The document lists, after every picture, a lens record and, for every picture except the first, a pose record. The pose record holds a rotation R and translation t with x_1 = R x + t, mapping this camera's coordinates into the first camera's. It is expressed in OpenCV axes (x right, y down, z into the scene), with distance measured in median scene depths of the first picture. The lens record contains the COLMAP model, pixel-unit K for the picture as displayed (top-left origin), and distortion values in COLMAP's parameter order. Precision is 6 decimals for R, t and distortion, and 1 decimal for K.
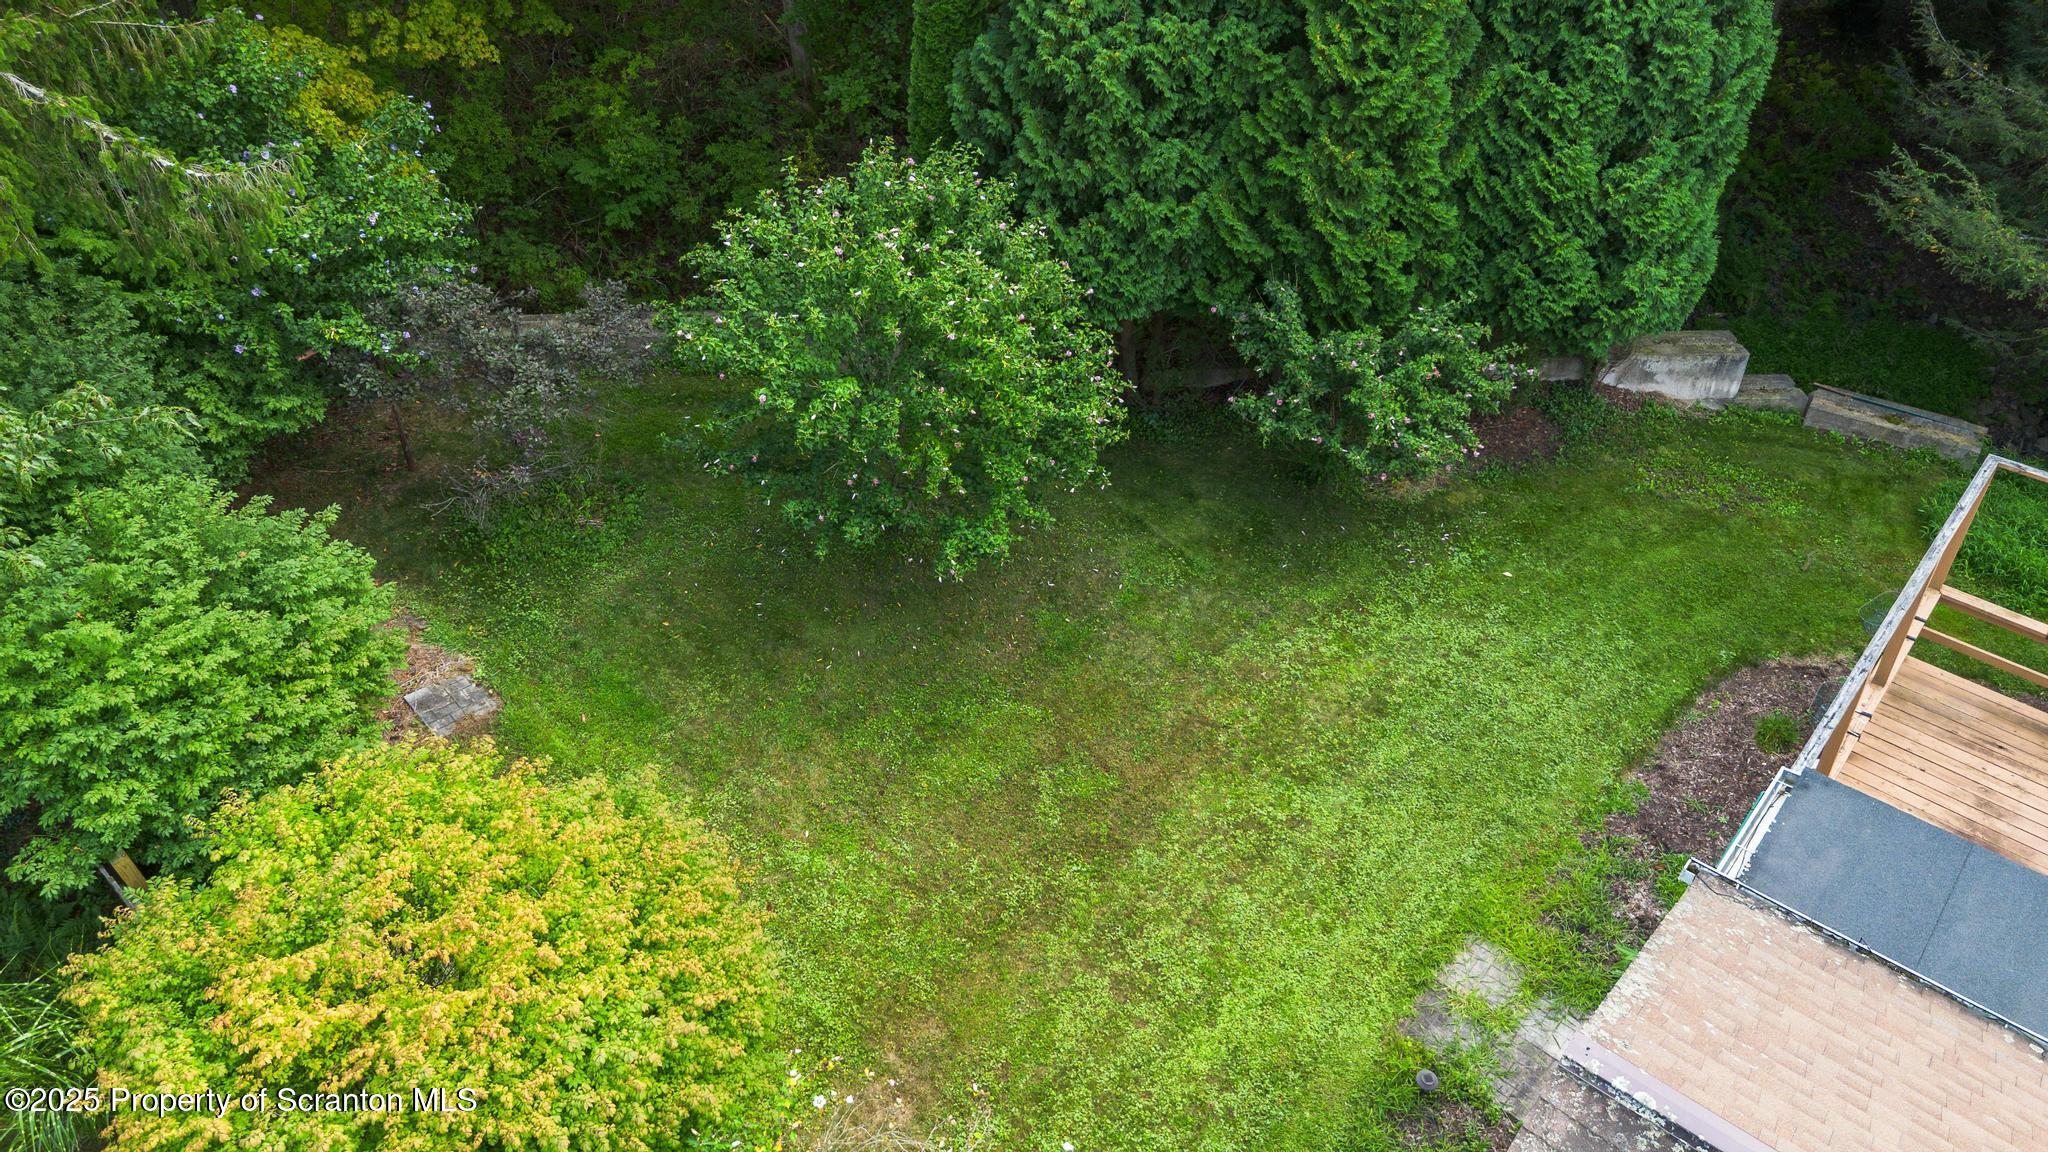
lens RADIAL K [[1444.6, 0, 1019.6], [0, 1444.6, 579.2], [0, 0, 1]] dist [0.034561, -0.031066]
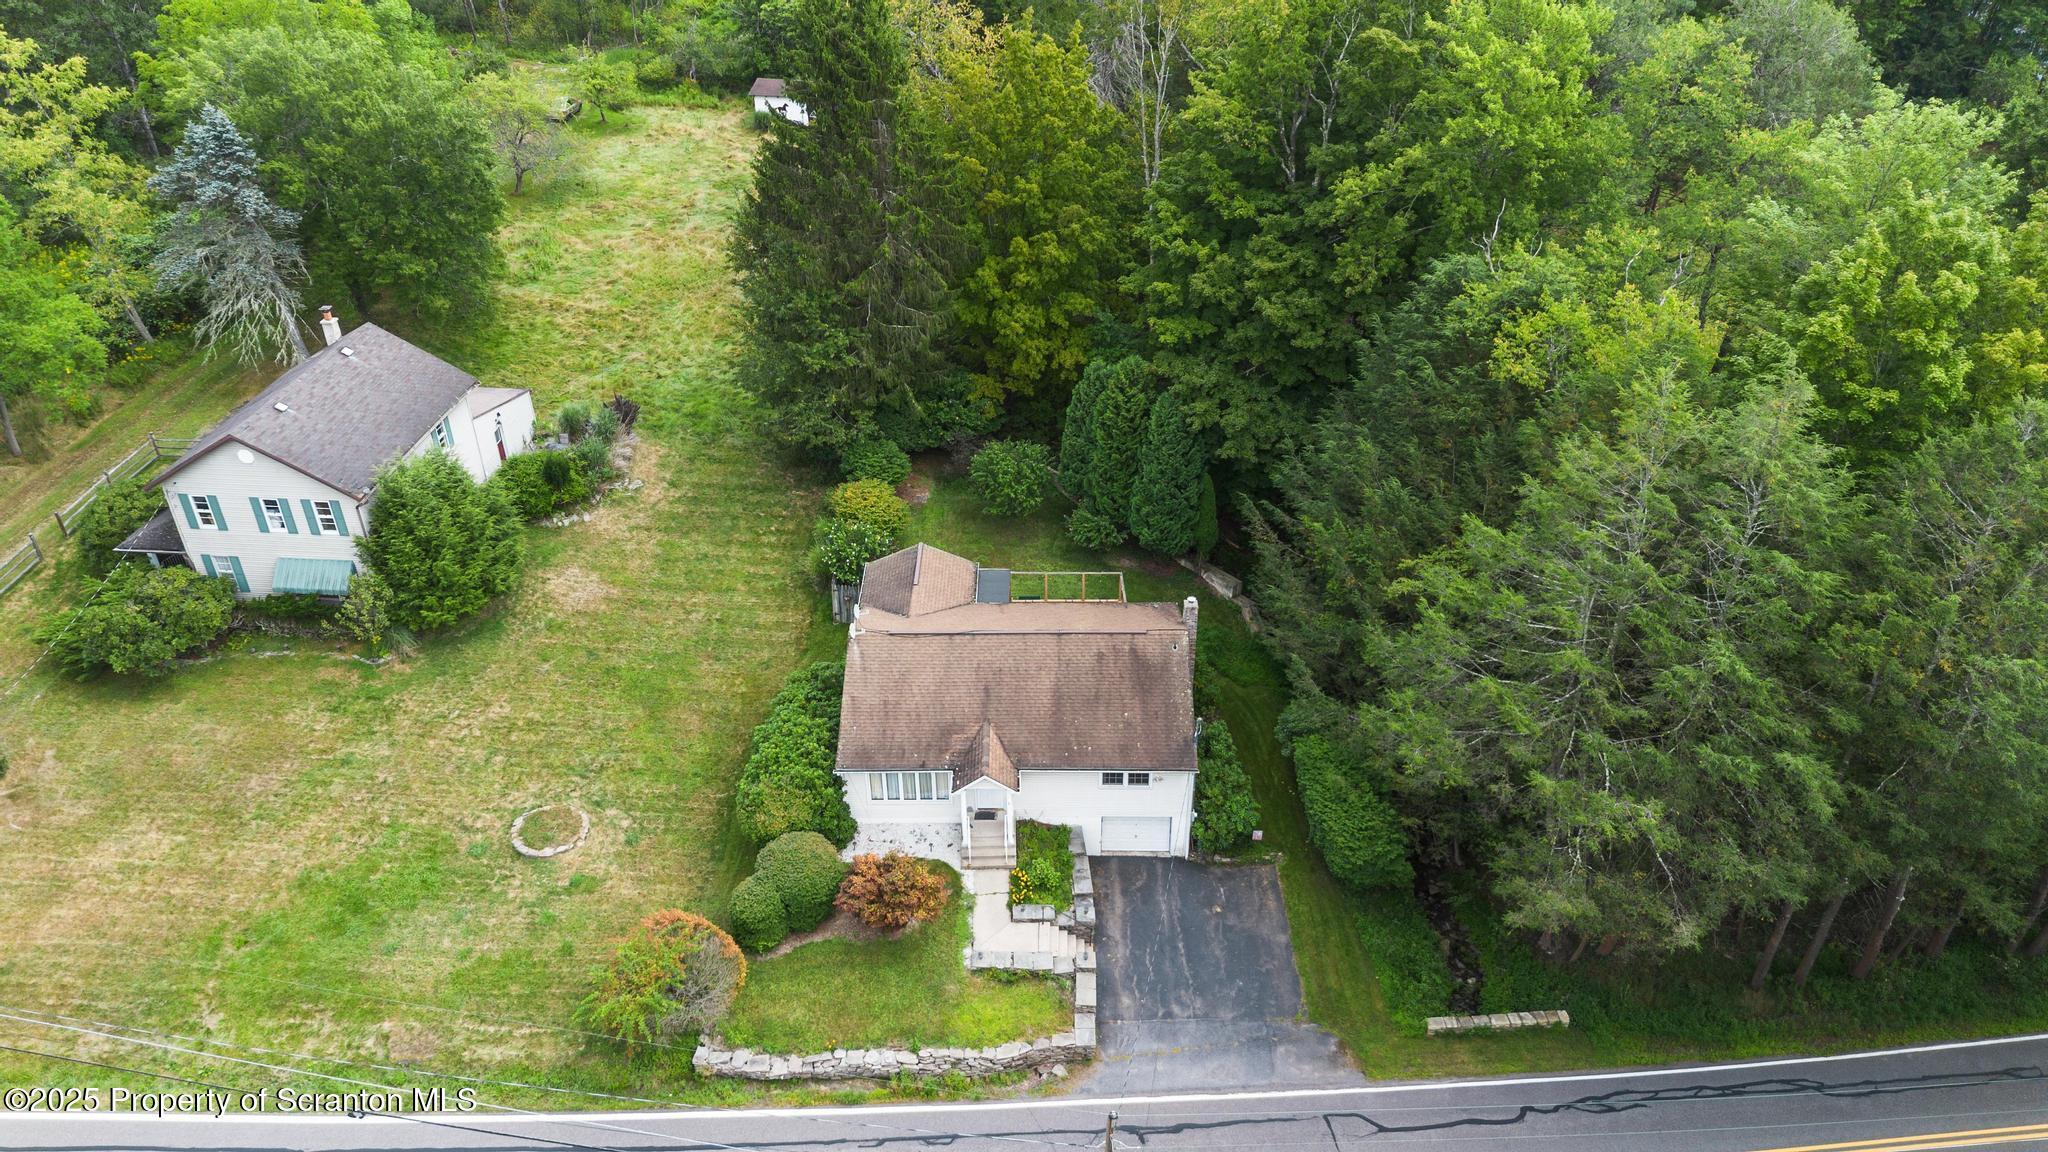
lens RADIAL K [[1444.6, 0, 1023.0], [0, 1444.6, 563.4], [0, 0, 1]] dist [0.034561, -0.031066]
pose [[0.634789, 0.419559, -0.648856, 3.337163], [-0.498527, 0.863967, 0.070934, -0.271015], [0.590351, 0.278444, 0.757598, -2.712537]]
